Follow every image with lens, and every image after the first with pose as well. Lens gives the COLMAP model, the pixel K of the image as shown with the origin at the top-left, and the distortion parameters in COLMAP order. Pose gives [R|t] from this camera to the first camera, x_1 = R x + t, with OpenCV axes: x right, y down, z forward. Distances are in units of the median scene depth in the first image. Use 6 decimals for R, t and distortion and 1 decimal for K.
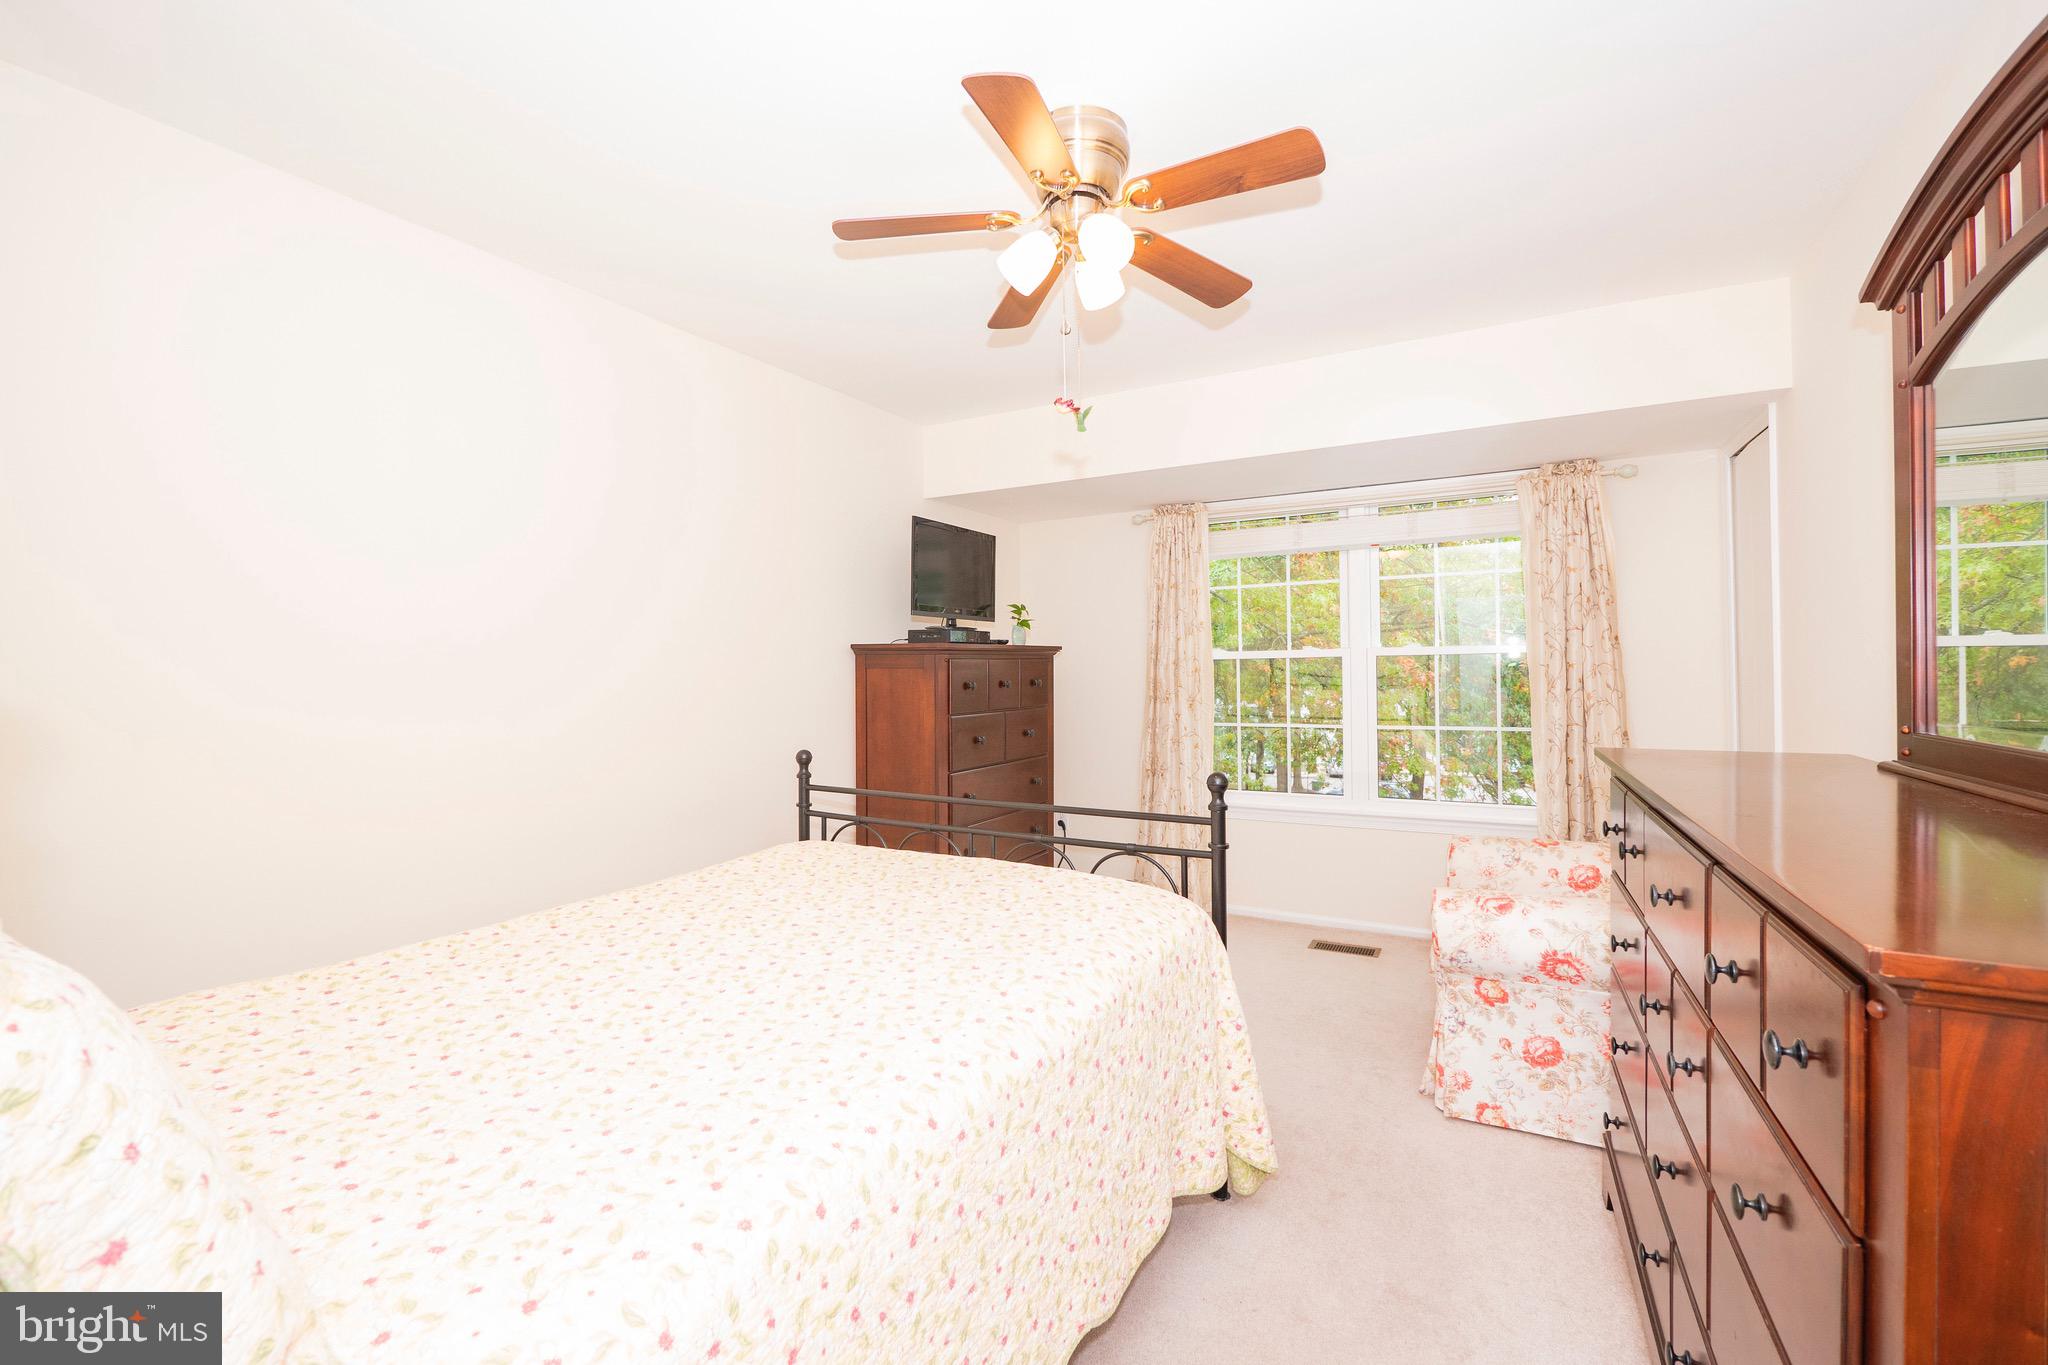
lens RADIAL K [[860.8, 0, 1025.8], [0, 860.8, 671.7], [0, 0, 1]] dist [-0.007188, 0.001149]
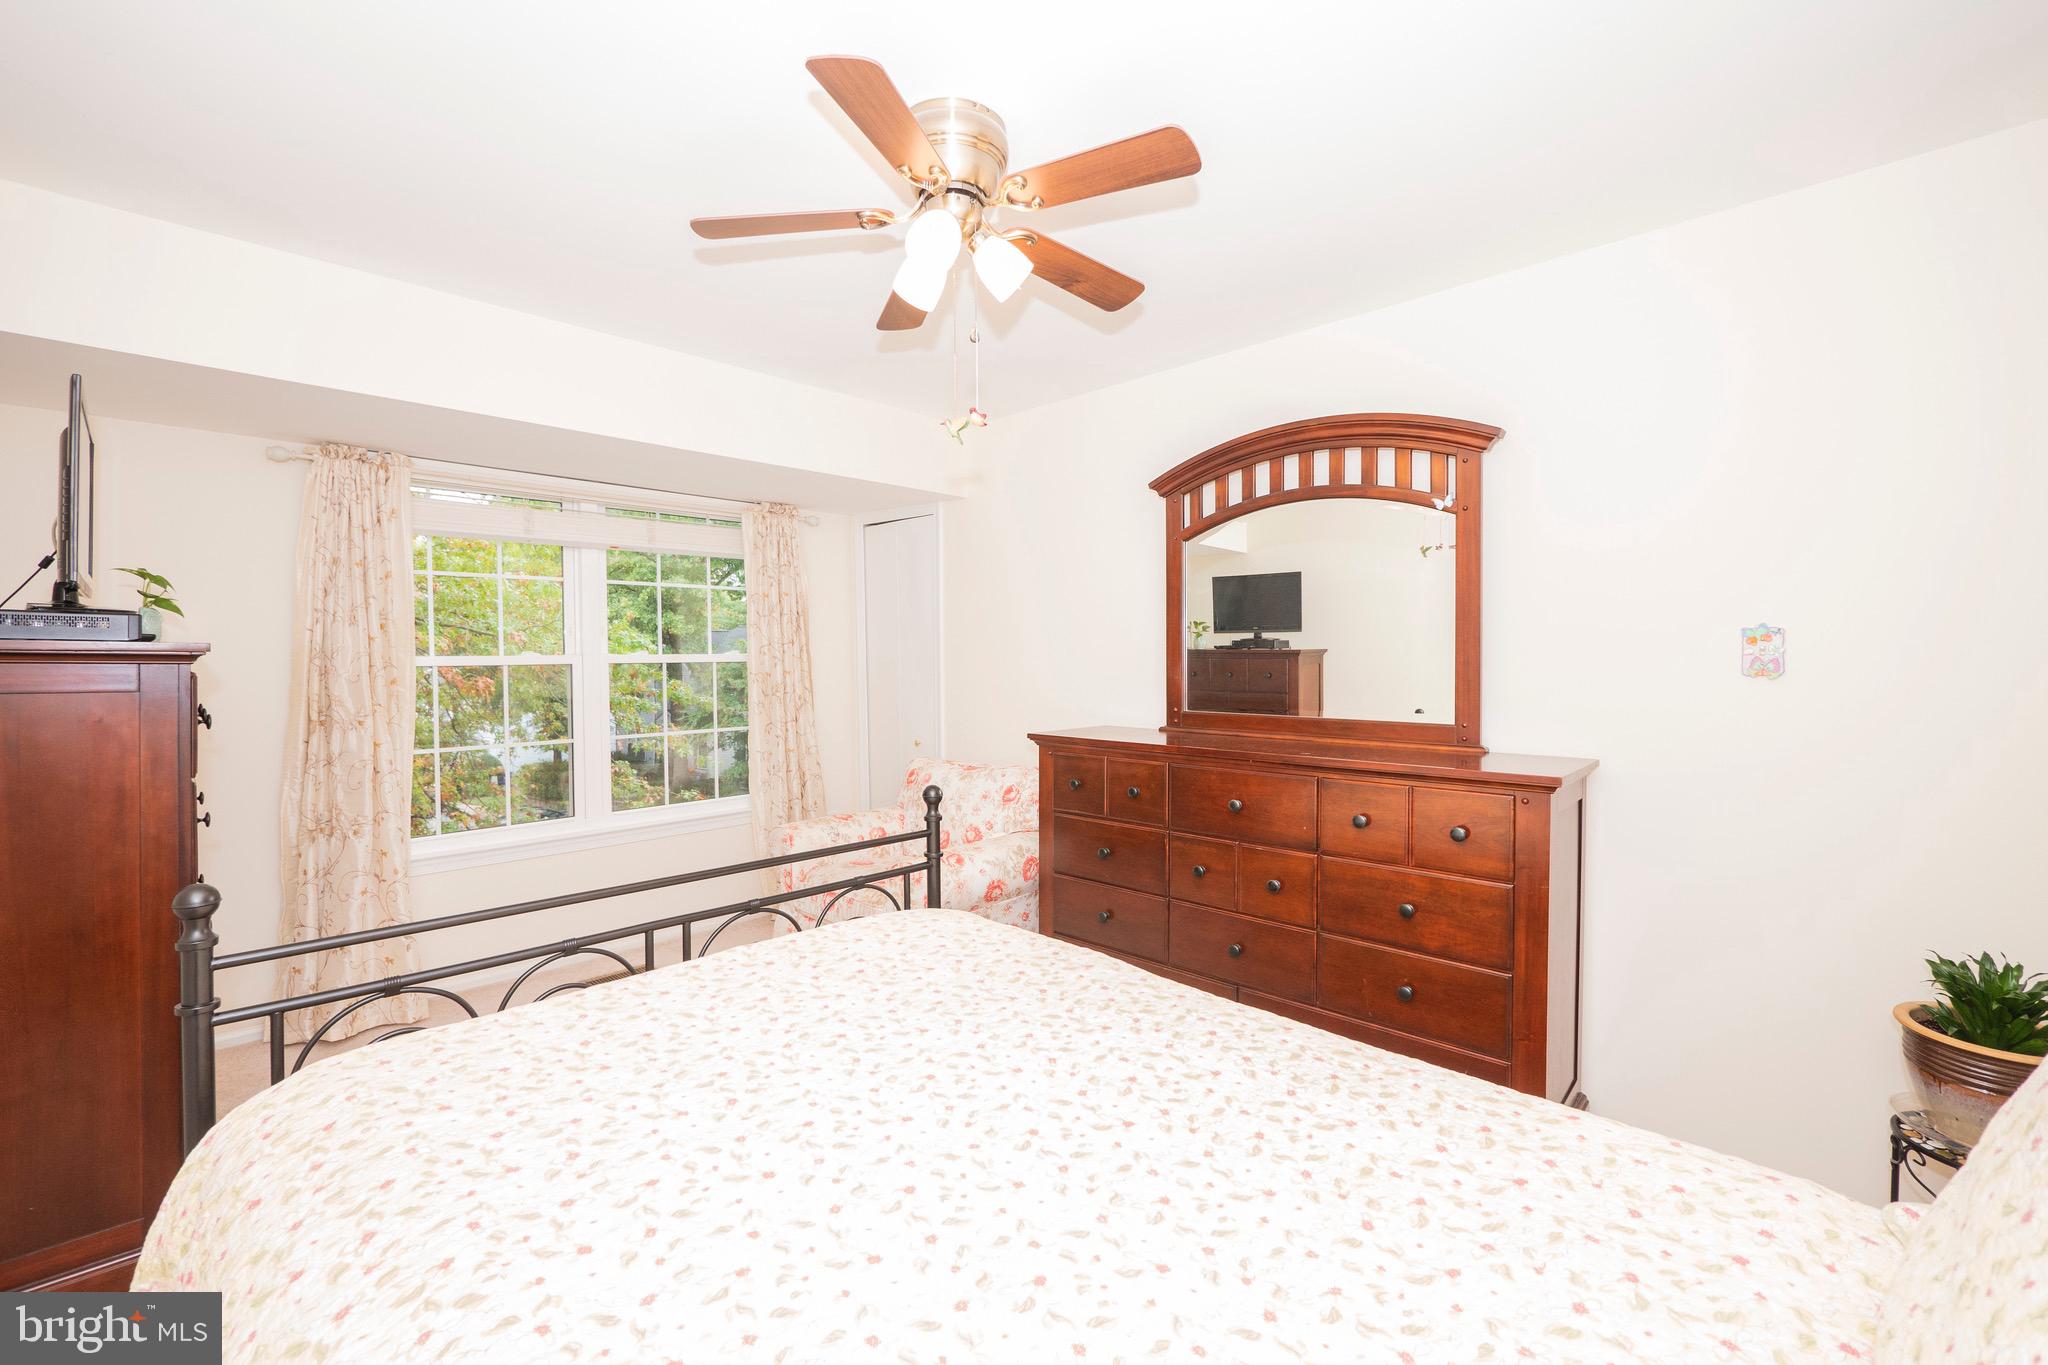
lens RADIAL K [[860.8, 0, 1023.6], [0, 860.8, 677.1], [0, 0, 1]] dist [-0.007188, 0.001149]
pose [[0.301891, -0.001993, 0.953340, -0.403335], [0.005369, 0.999986, 0.000390, -0.002266], [-0.953327, 0.005001, 0.301897, 0.316897]]
